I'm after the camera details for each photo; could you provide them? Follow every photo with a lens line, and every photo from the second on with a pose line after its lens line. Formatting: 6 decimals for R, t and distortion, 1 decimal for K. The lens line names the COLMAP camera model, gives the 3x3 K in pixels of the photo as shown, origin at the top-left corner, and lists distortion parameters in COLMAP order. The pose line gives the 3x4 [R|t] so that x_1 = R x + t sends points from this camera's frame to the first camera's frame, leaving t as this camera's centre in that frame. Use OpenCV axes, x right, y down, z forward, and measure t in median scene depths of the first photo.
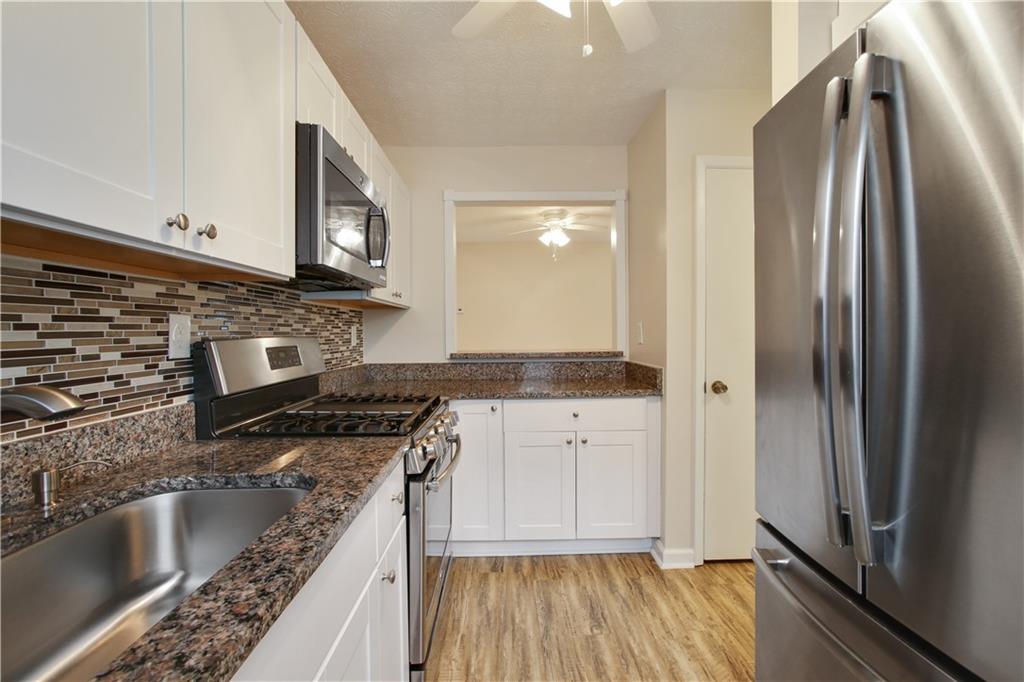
lens RADIAL K [[452.2, 0, 506.1], [0, 452.2, 336.2], [0, 0, 1]] dist [-0.033029, 0.020406]
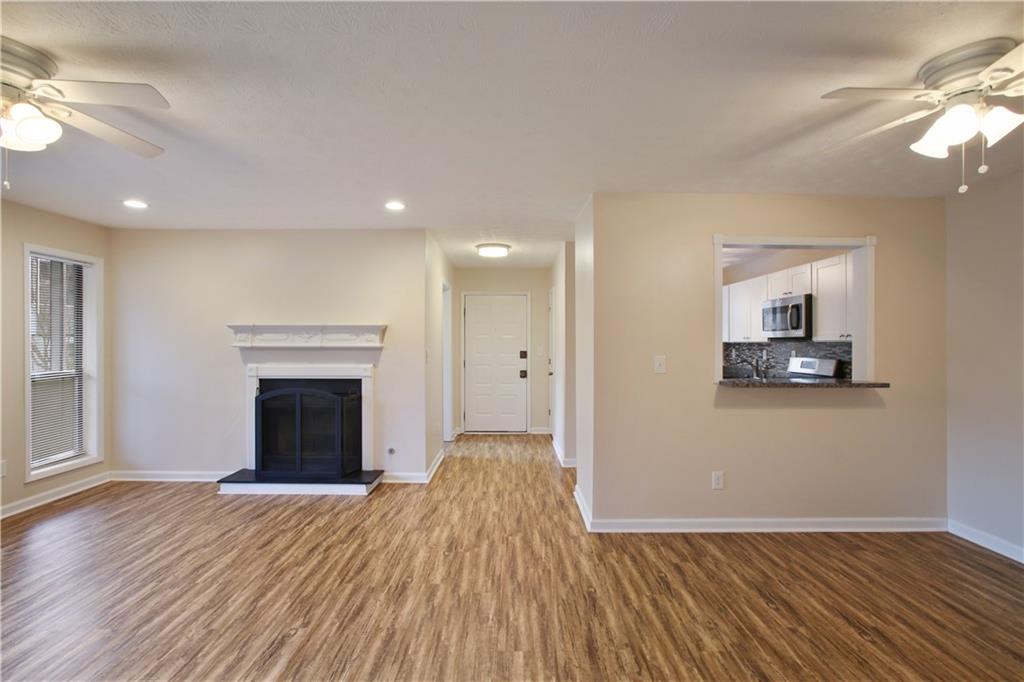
lens RADIAL K [[469.2, 0, 517.7], [0, 469.2, 341.8], [0, 0, 1]] dist [-0.034340, 0.020610]
pose [[-0.999920, 0.007429, -0.010271, 1.754144], [0.007320, 0.999917, 0.010566, -0.187136], [0.010348, 0.010490, -0.999891, 5.062202]]
